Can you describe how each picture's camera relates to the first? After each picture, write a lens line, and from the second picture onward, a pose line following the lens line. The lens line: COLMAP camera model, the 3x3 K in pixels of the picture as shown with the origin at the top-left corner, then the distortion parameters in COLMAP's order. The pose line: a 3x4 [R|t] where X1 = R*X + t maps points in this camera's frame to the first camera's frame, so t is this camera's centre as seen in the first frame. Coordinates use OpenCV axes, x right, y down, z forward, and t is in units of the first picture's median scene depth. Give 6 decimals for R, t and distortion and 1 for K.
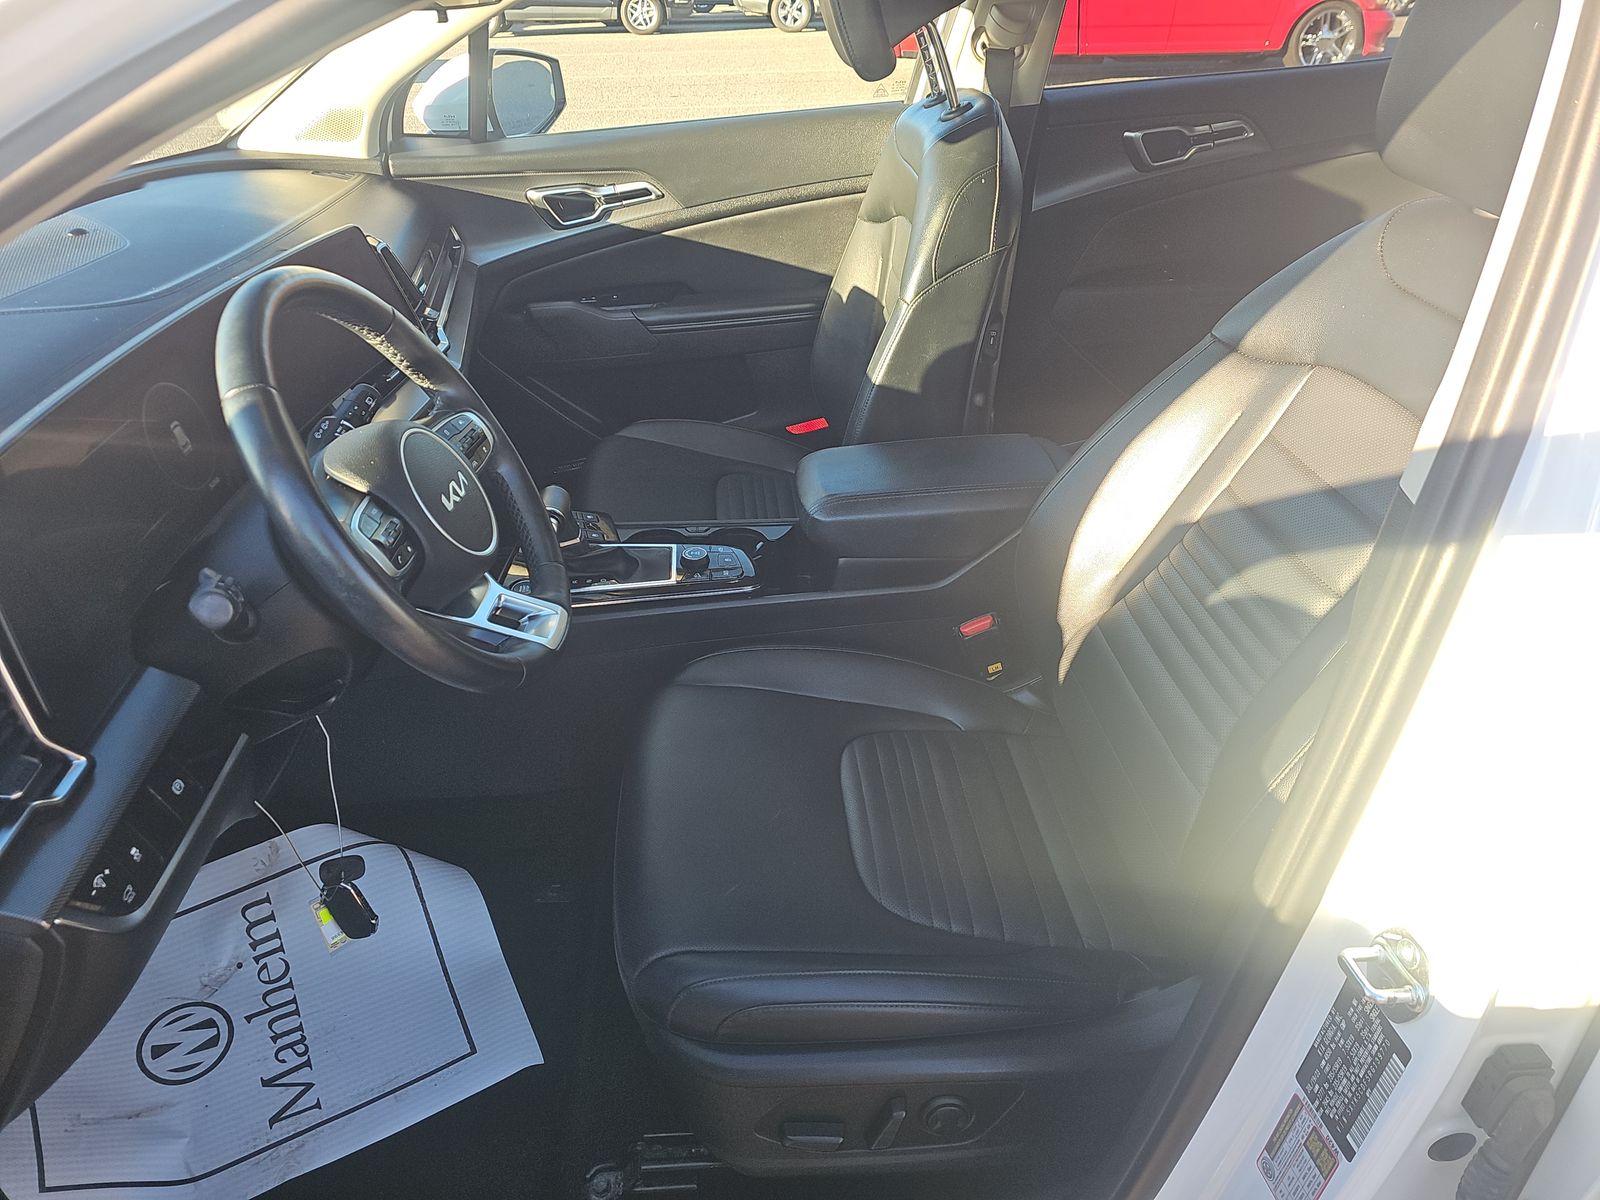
lens RADIAL K [[1054.9, 0, 804.2], [0, 1054.9, 599.0], [0, 0, 1]] dist [0.012976, -0.038751]
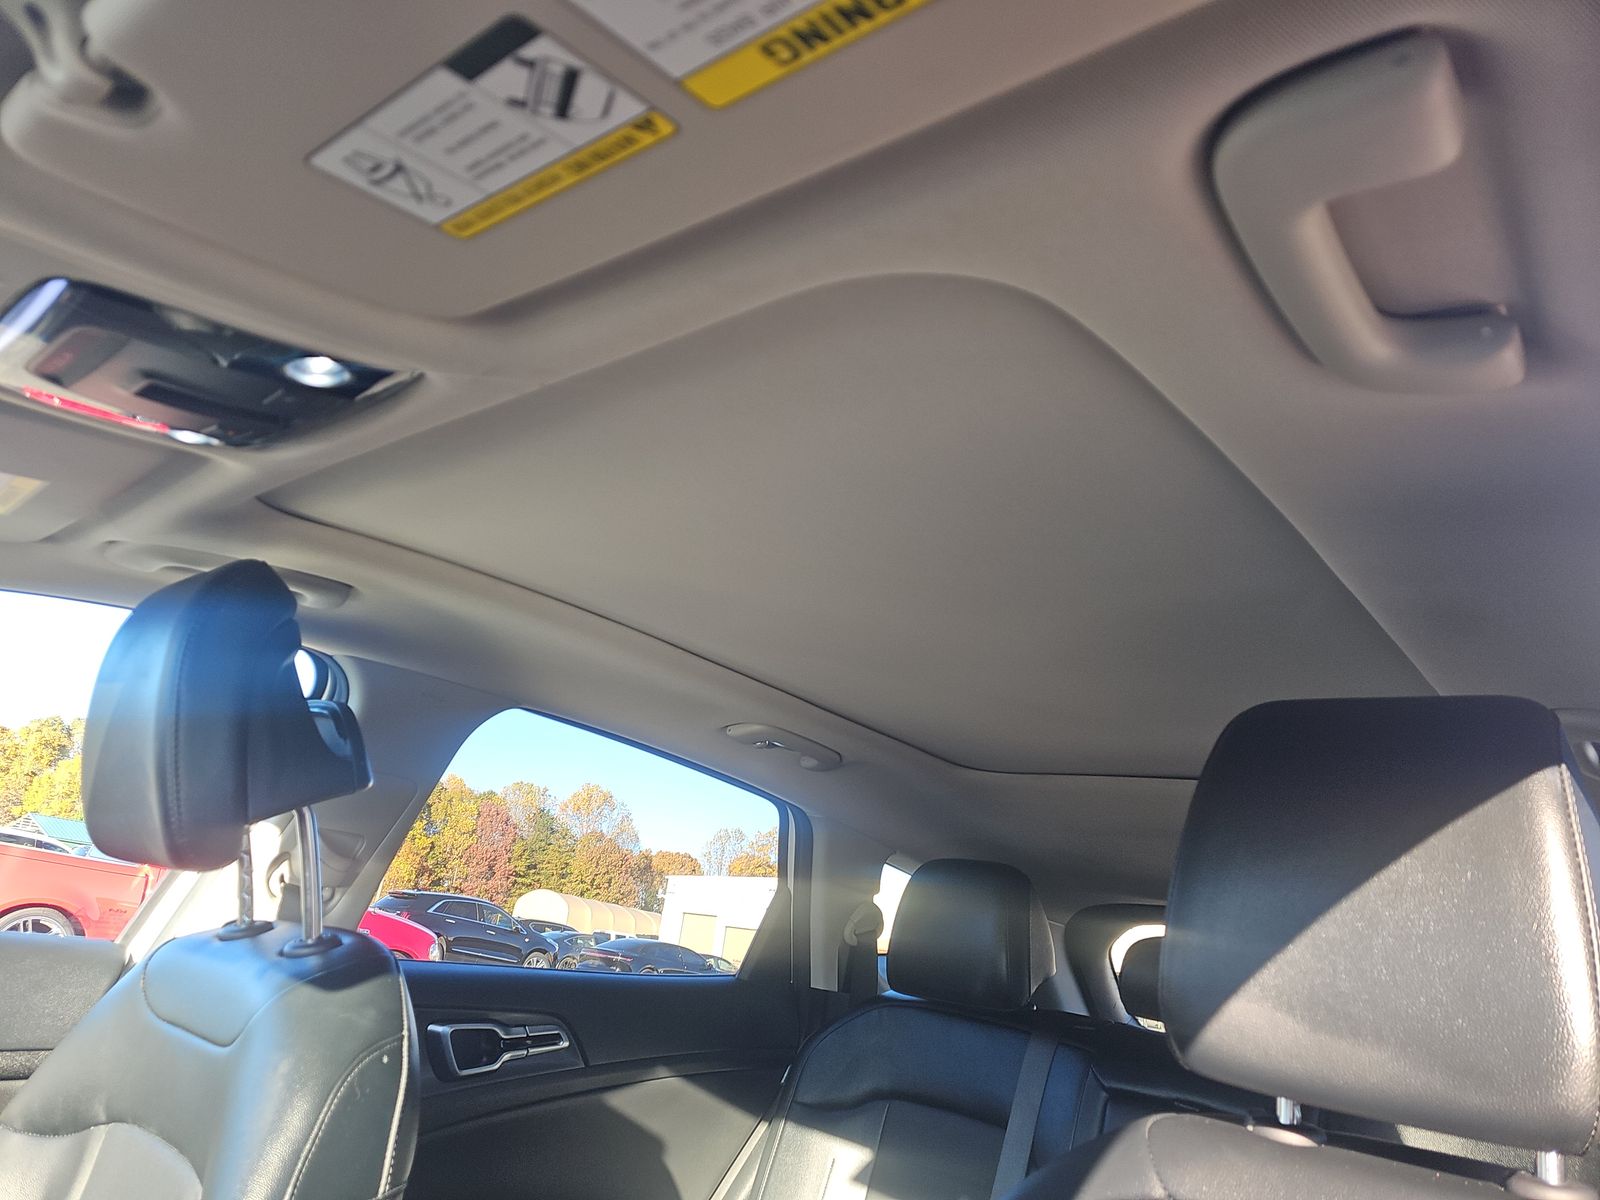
lens RADIAL K [[1054.9, 0, 795.9], [0, 1054.9, 593.7], [0, 0, 1]] dist [0.012976, -0.038751]
pose [[0.696089, 0.351846, 0.625831, -0.093500], [0.237951, 0.709357, -0.663470, -0.112005], [-0.677377, 0.610751, 0.410054, 0.360512]]
